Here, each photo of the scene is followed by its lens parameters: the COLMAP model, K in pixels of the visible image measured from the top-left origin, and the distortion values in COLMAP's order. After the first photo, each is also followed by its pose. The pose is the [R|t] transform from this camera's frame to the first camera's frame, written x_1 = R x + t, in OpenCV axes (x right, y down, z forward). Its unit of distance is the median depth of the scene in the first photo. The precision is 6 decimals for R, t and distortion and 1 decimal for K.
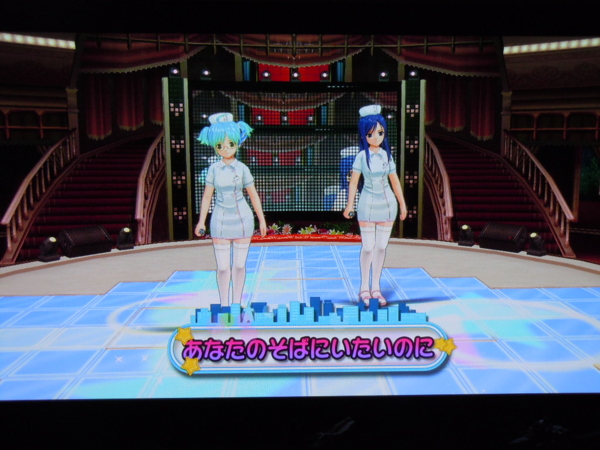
lens RADIAL K [[586.2, 0, 289.5], [0, 586.2, 222.4], [0, 0, 1]] dist [-0.017252, -0.004613]
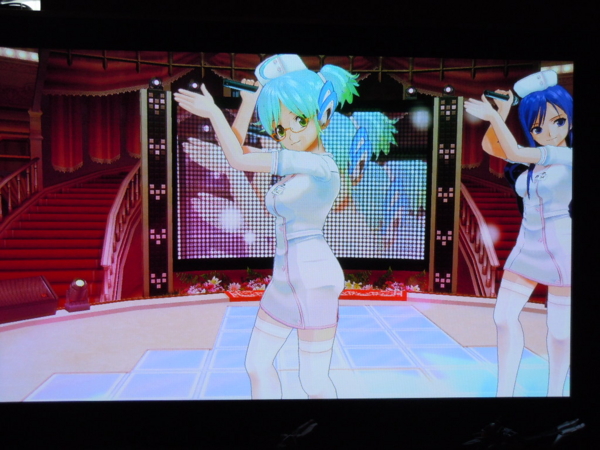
lens RADIAL K [[586.2, 0, 289.5], [0, 586.2, 222.4], [0, 0, 1]] dist [-0.017252, -0.004613]
pose [[0.999453, 0.008571, 0.031946, -0.025536], [-0.006150, 0.997155, -0.075124, -0.004405], [-0.032499, 0.074886, 0.996662, 0.145427]]
